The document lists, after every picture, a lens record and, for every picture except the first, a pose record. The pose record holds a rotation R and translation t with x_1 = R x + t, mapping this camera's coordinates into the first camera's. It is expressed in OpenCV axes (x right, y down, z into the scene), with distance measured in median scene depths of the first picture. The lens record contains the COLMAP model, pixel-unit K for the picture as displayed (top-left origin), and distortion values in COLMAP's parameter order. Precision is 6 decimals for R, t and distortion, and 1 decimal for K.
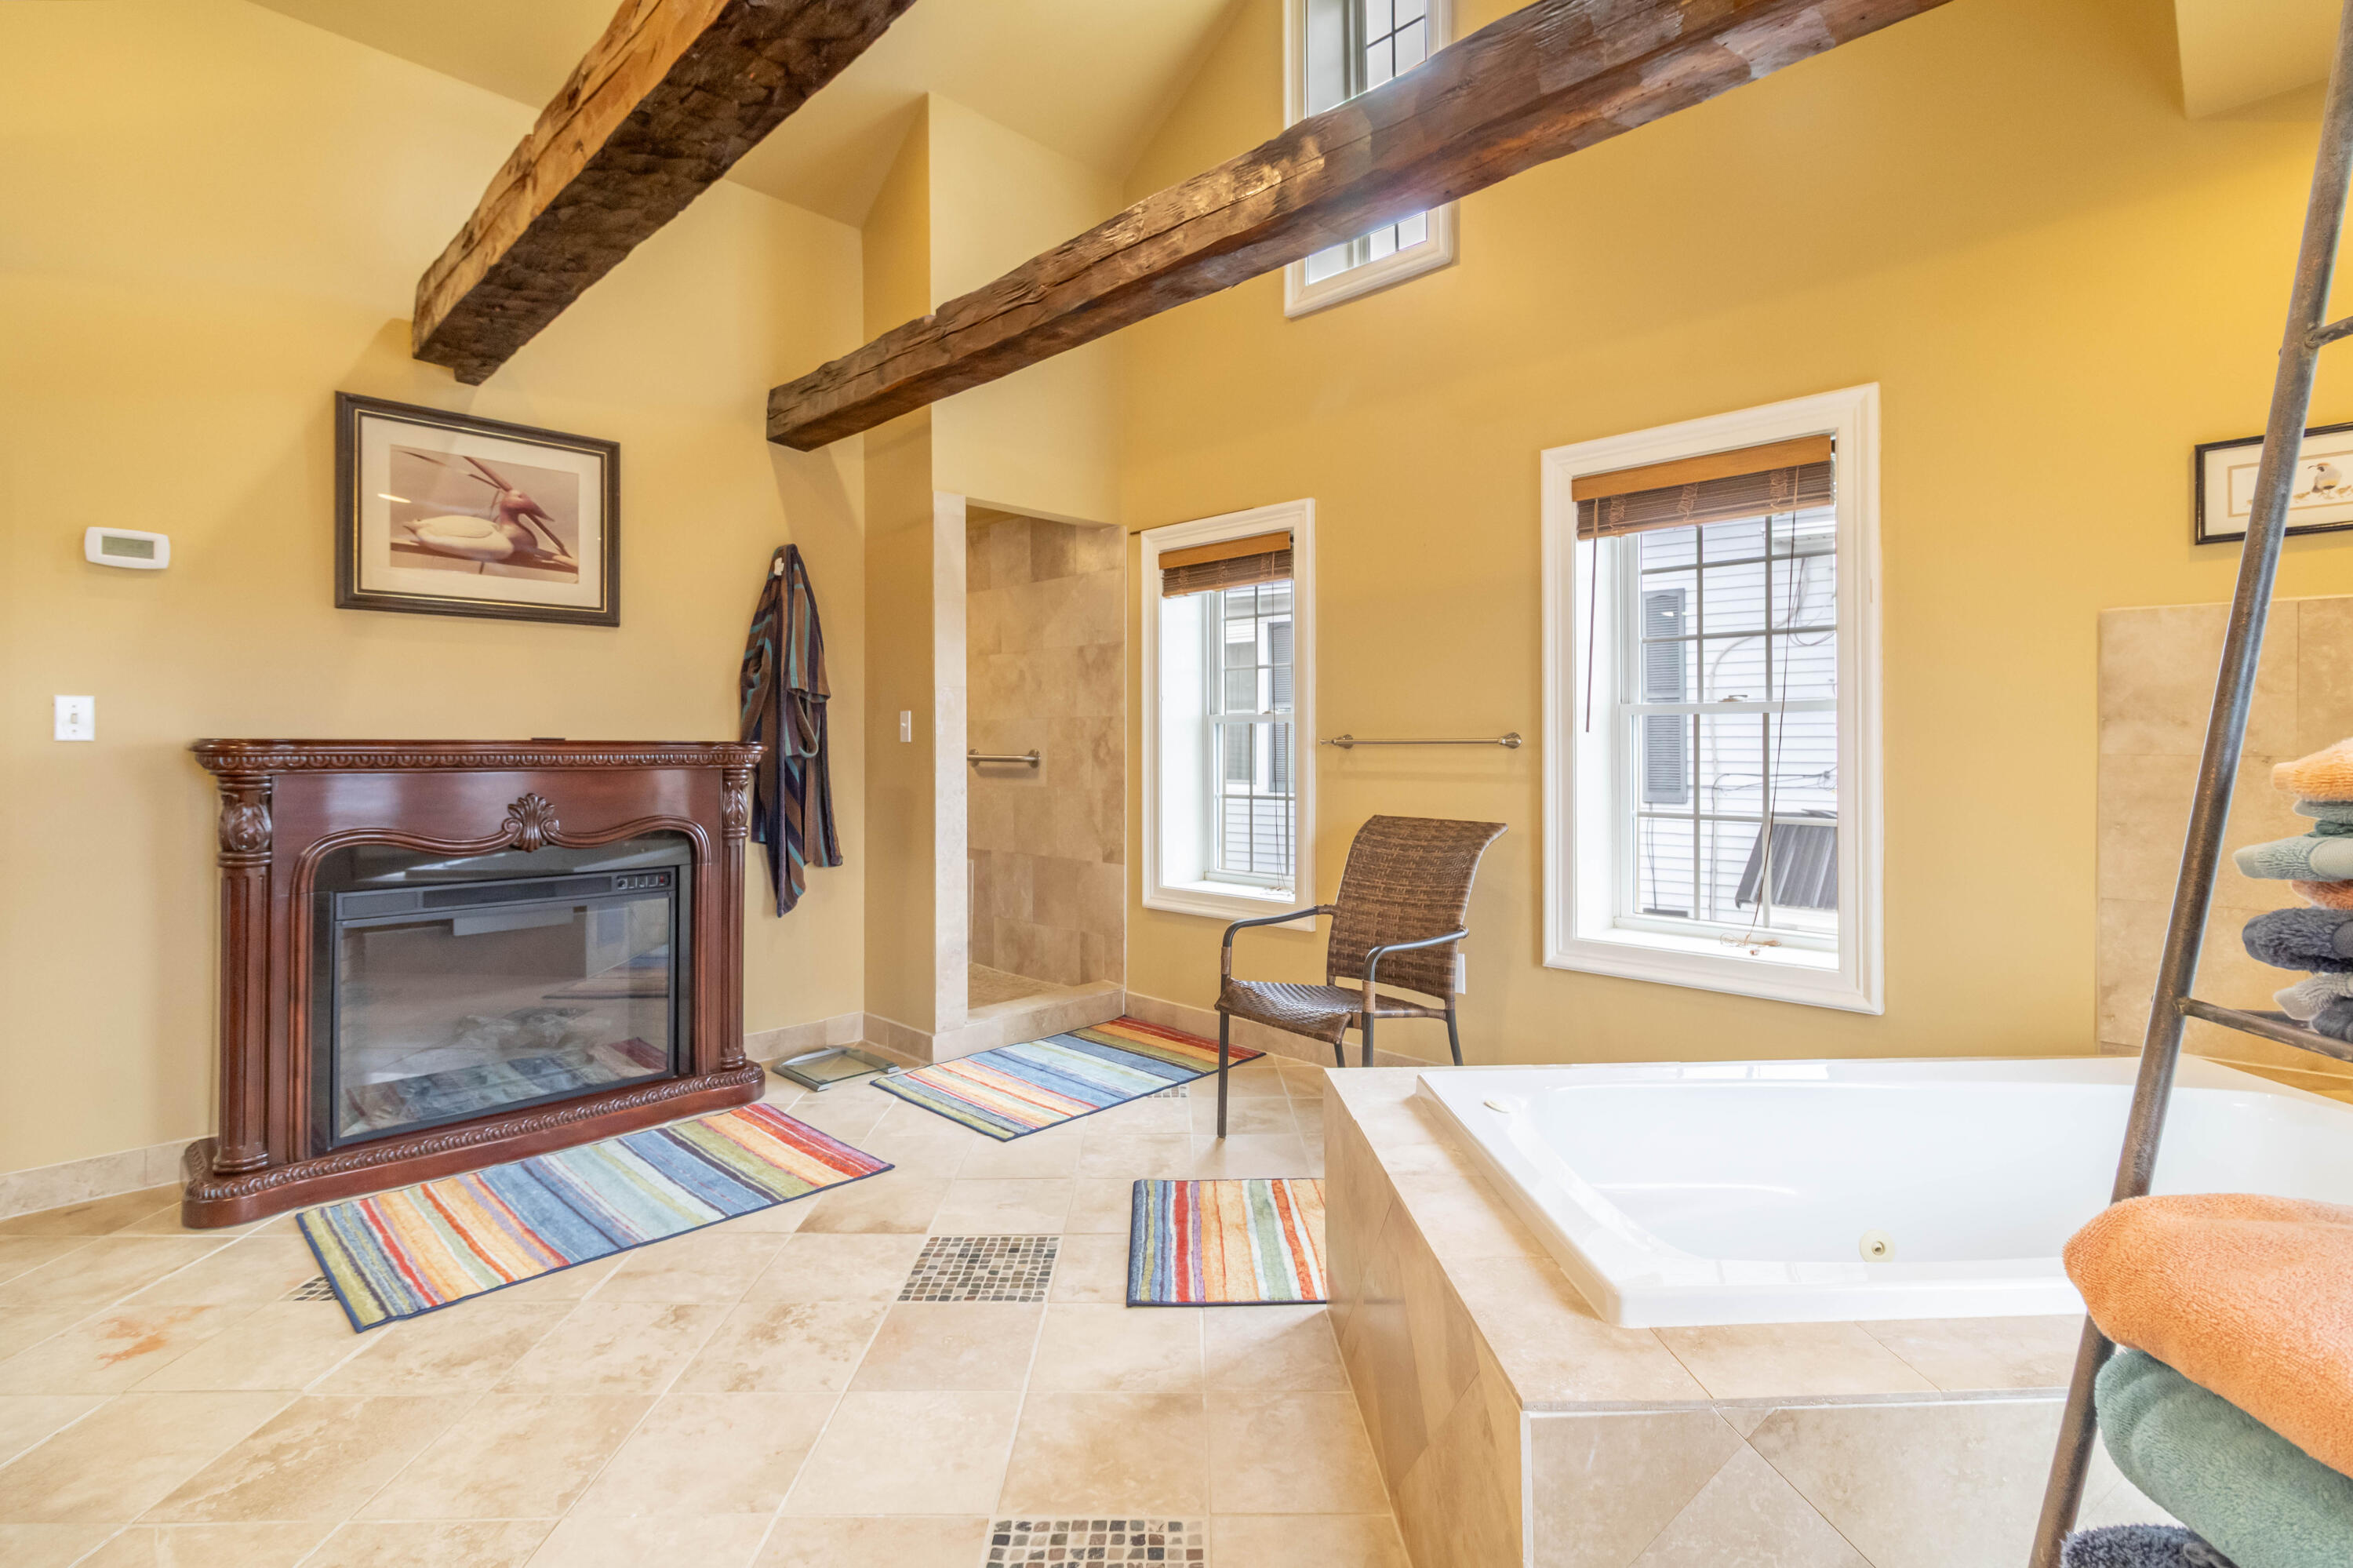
lens RADIAL K [[1106.0, 0, 1185.8], [0, 1106.0, 734.7], [0, 0, 1]] dist [0.010470, 0.000055]
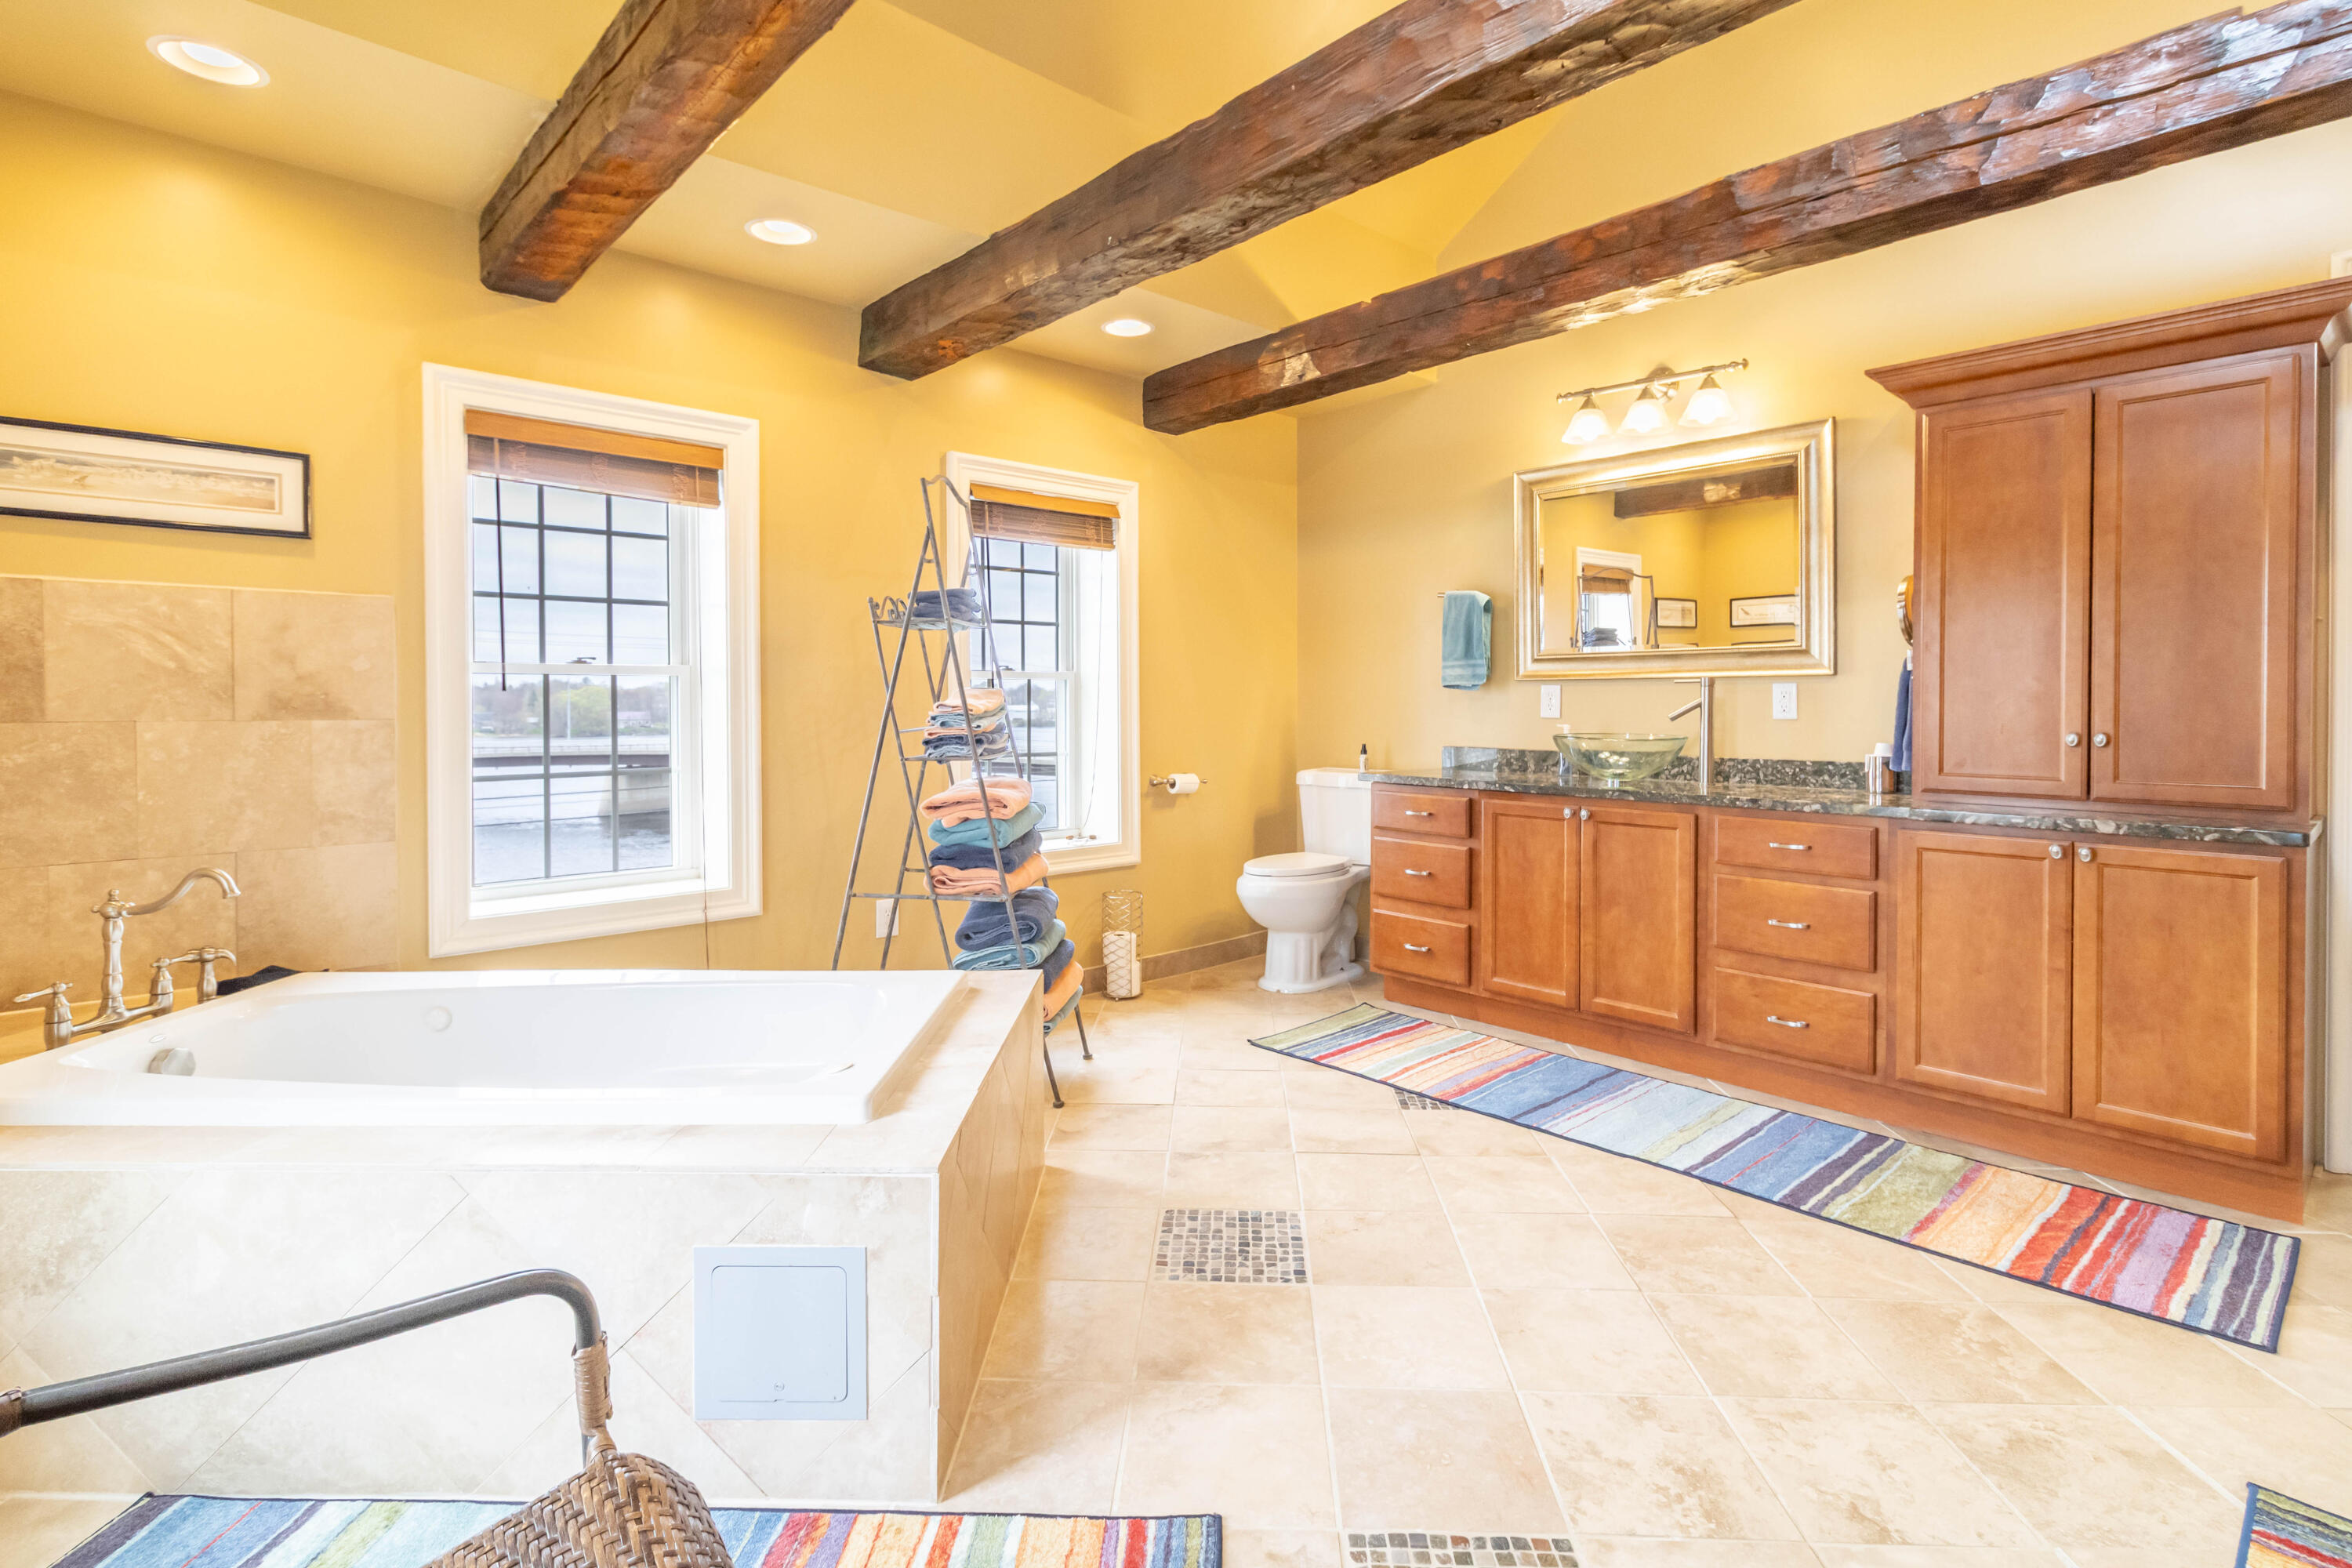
lens RADIAL K [[1124.8, 0, 1176.6], [0, 1124.8, 702.4], [0, 0, 1]] dist [0.009652, -0.000434]
pose [[-0.998331, 0.005765, 0.057456, -0.076453], [0.005268, 0.999948, -0.008787, 0.016426], [-0.057504, -0.008469, -0.998309, 1.900566]]
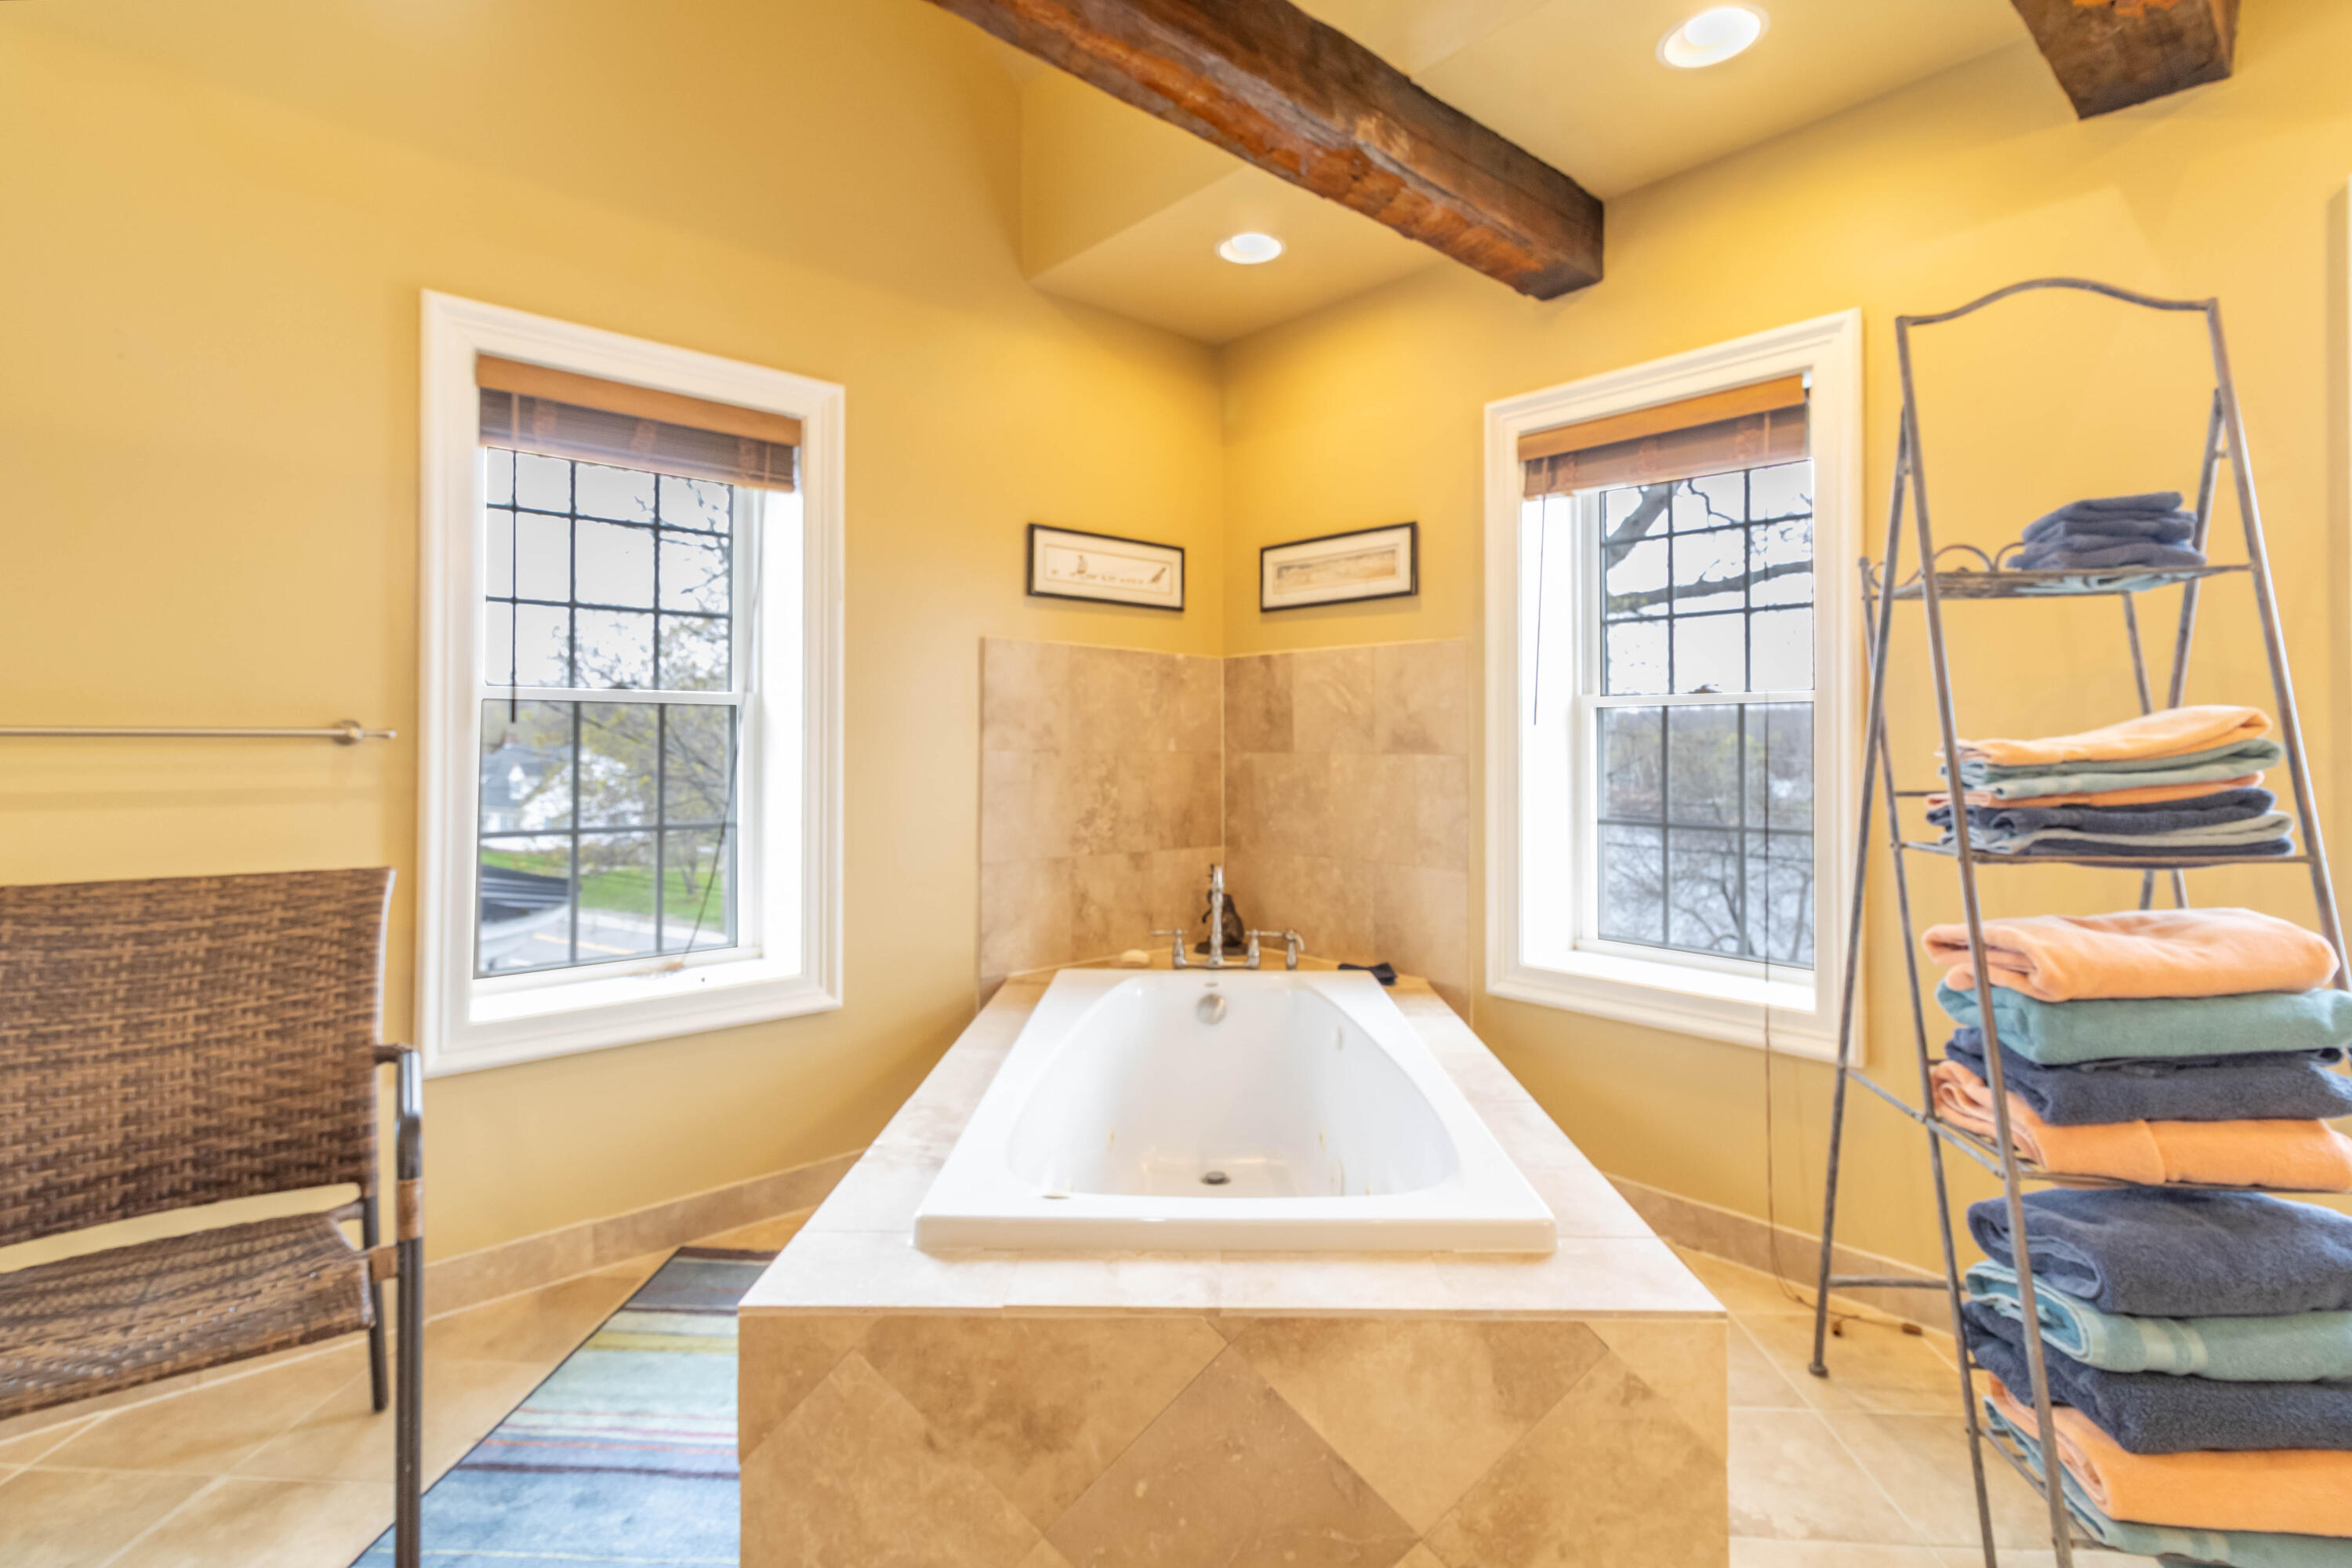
lens RADIAL K [[1105.5, 0, 1185.3], [0, 1105.5, 734.7], [0, 0, 1]] dist [0.010470, 0.000055]
pose [[0.064933, 0.010415, 0.997835, -0.483276], [-0.011426, 0.999888, -0.009693, 0.011775], [-0.997824, -0.010772, 0.065045, 0.818530]]
